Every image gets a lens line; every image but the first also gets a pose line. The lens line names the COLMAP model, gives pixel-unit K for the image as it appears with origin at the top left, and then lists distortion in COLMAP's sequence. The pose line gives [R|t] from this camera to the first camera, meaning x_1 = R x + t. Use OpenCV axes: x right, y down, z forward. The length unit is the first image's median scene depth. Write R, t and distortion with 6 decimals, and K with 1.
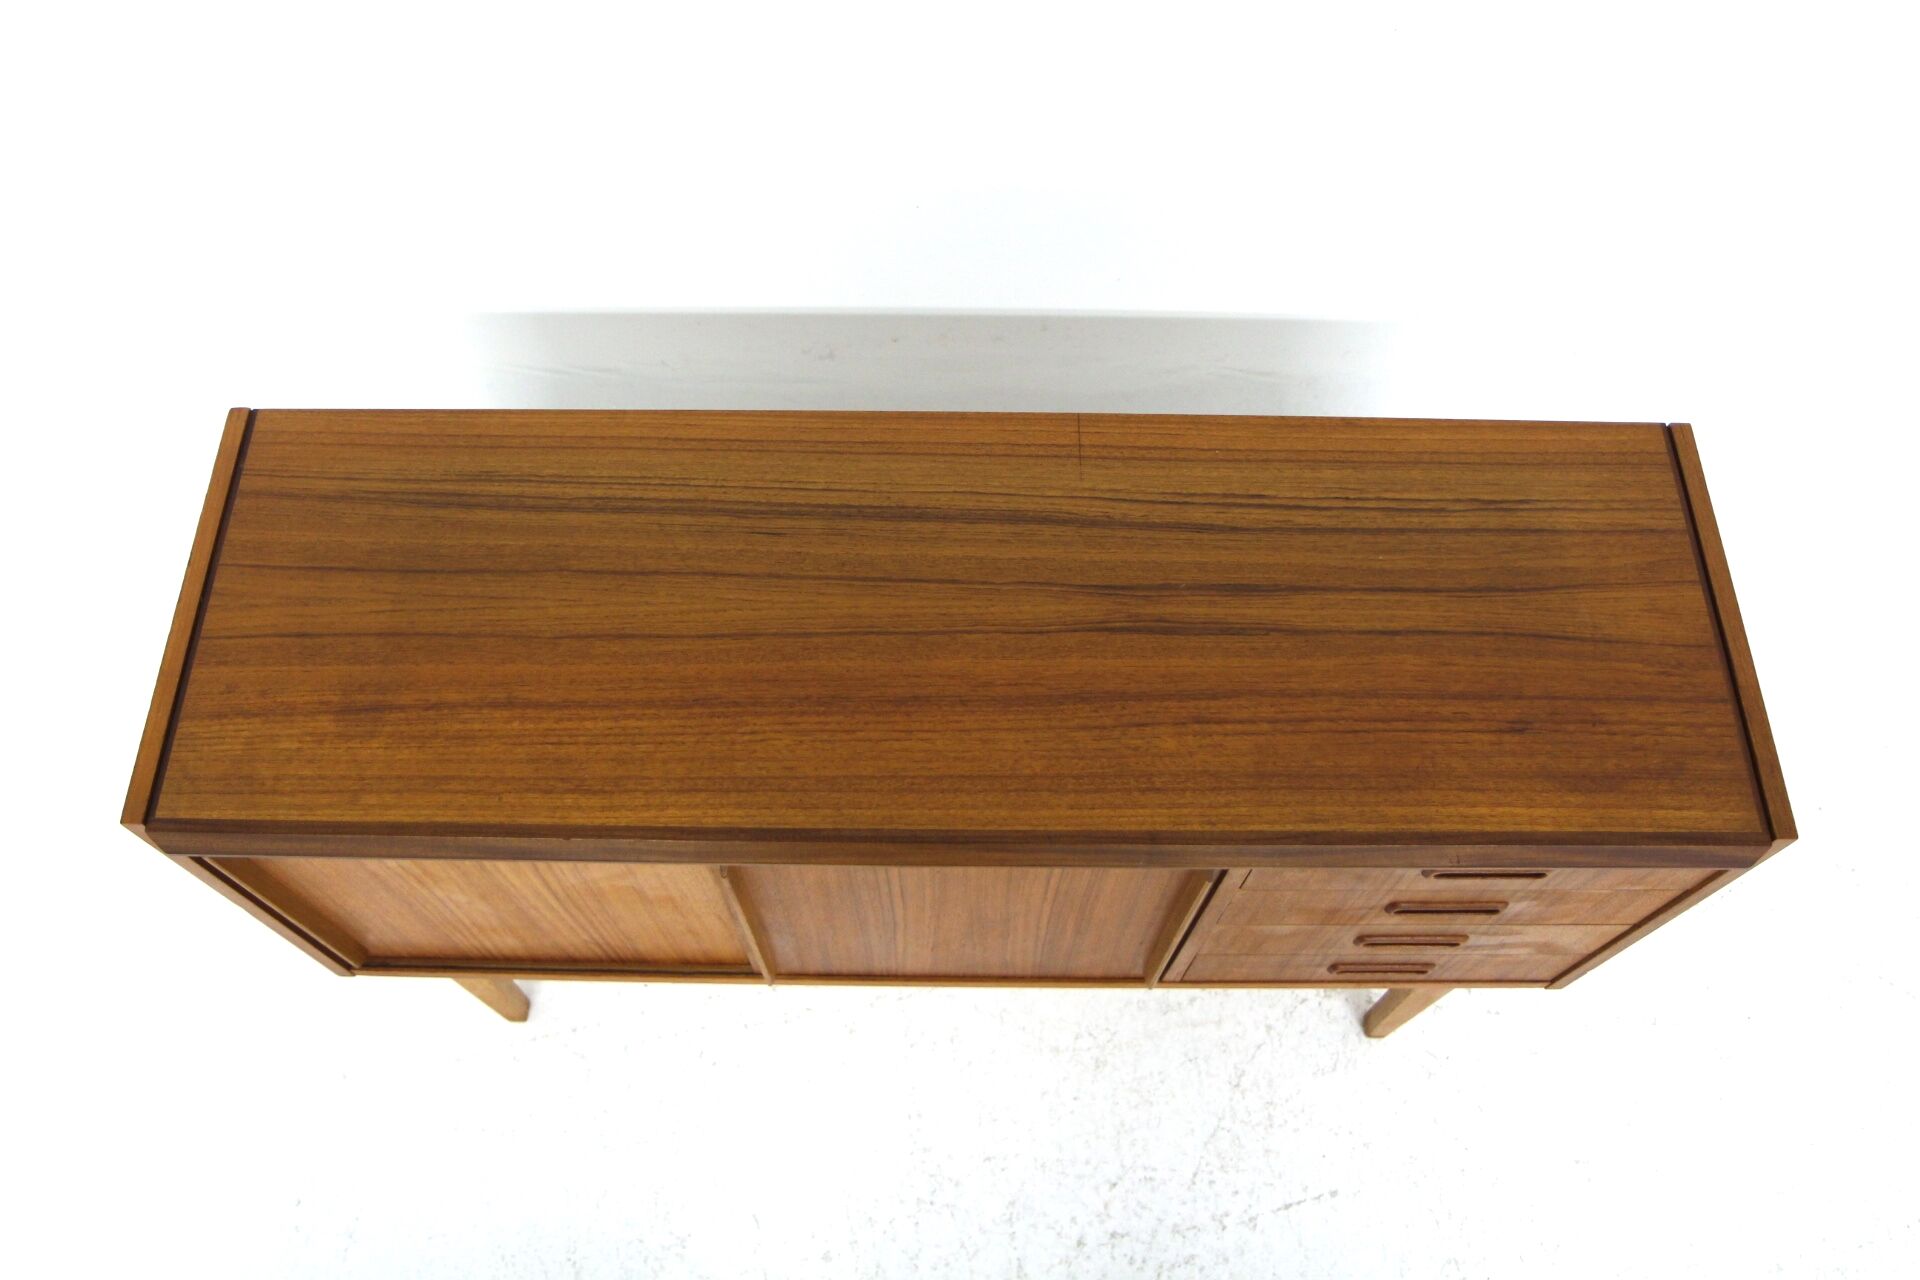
lens RADIAL K [[1519.0, 0, 956.1], [0, 1519.0, 635.7], [0, 0, 1]] dist [-0.078041, 0.038830]
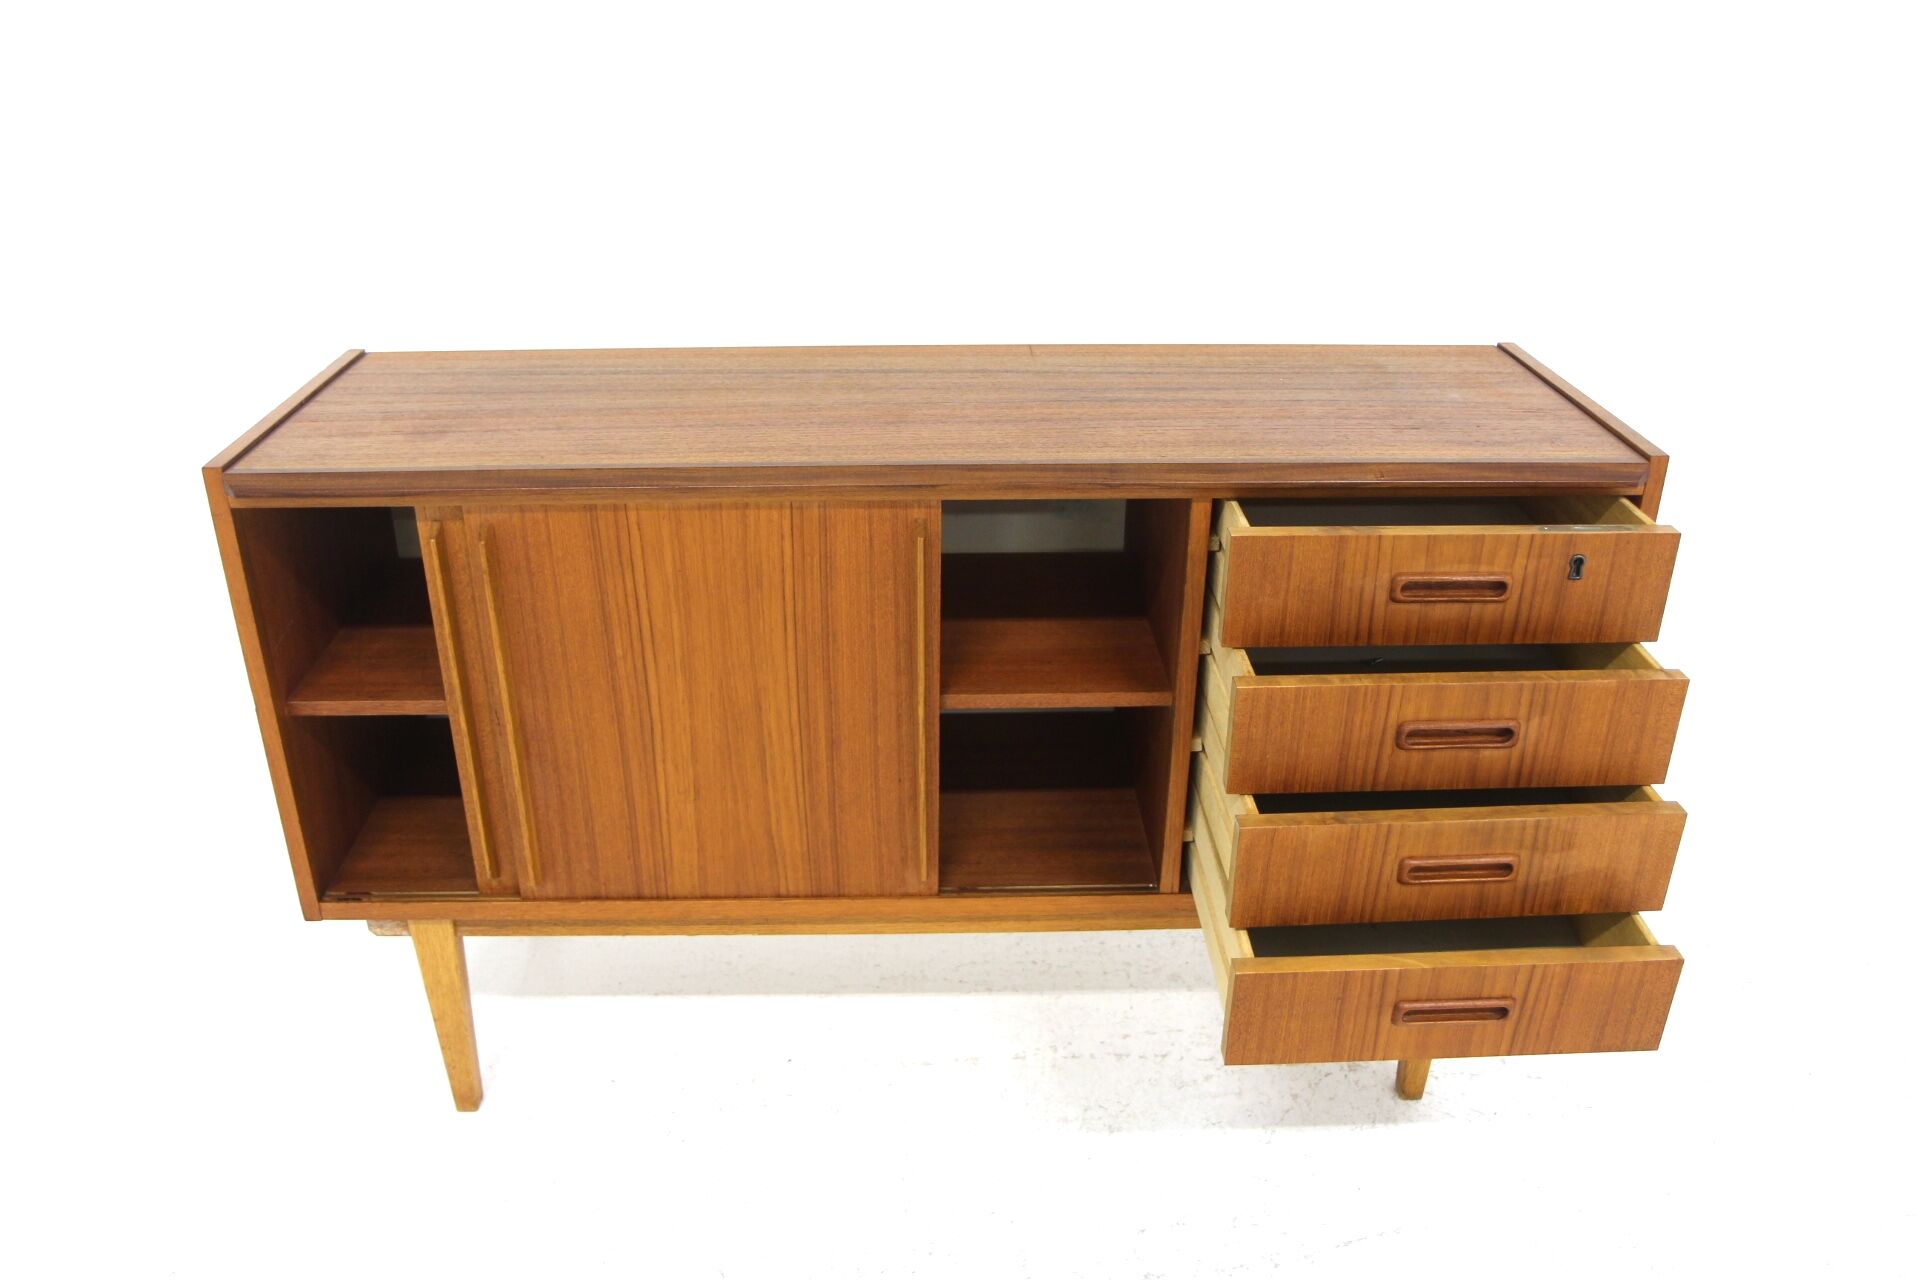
lens RADIAL K [[1519.0, 0, 973.1], [0, 1519.0, 651.7], [0, 0, 1]] dist [-0.078041, 0.038830]
pose [[0.999047, -0.026228, 0.034881, -0.017627], [0.042091, 0.790250, -0.611337, 0.853712], [-0.011530, 0.612223, 0.790601, 0.164442]]
